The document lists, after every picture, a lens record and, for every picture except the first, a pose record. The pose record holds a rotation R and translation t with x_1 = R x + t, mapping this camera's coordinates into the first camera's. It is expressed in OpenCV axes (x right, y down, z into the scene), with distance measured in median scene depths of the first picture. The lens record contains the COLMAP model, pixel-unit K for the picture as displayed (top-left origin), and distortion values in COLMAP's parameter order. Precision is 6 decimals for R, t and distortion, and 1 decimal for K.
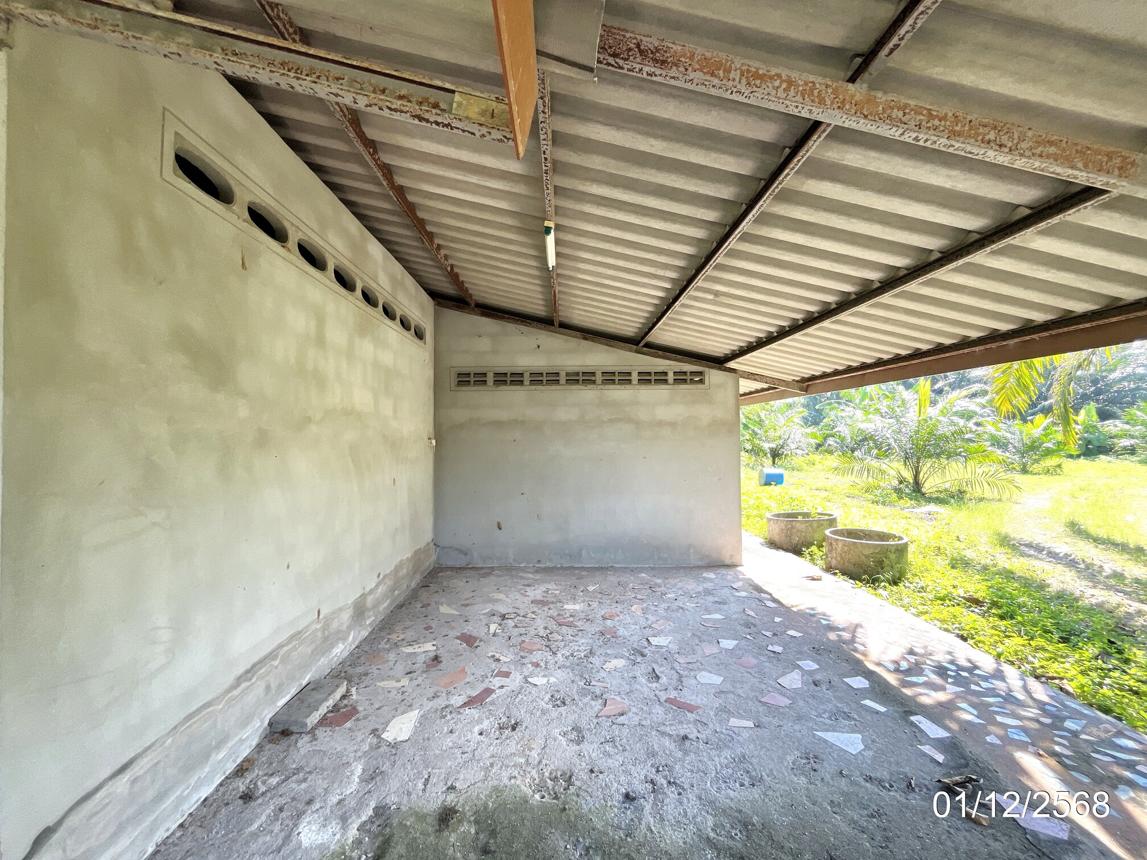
lens RADIAL K [[461.3, 0, 574.4], [0, 461.3, 434.0], [0, 0, 1]] dist [-0.001838, -0.000703]
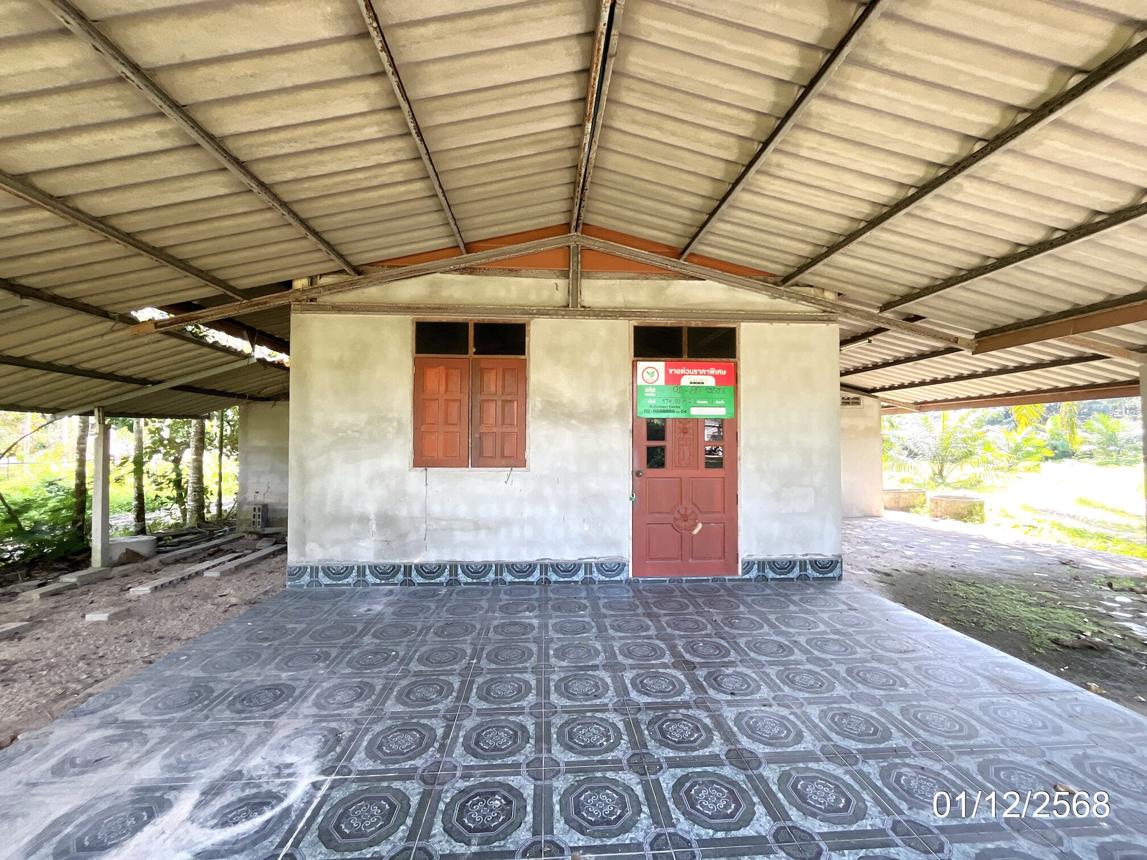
lens RADIAL K [[461.3, 0, 571.4], [0, 461.3, 432.4], [0, 0, 1]] dist [-0.001838, -0.000703]
pose [[0.999077, 0.006796, 0.042405, -0.804777], [-0.006206, 0.999882, -0.014034, 0.017322], [-0.042496, 0.013758, 0.999002, -0.583064]]
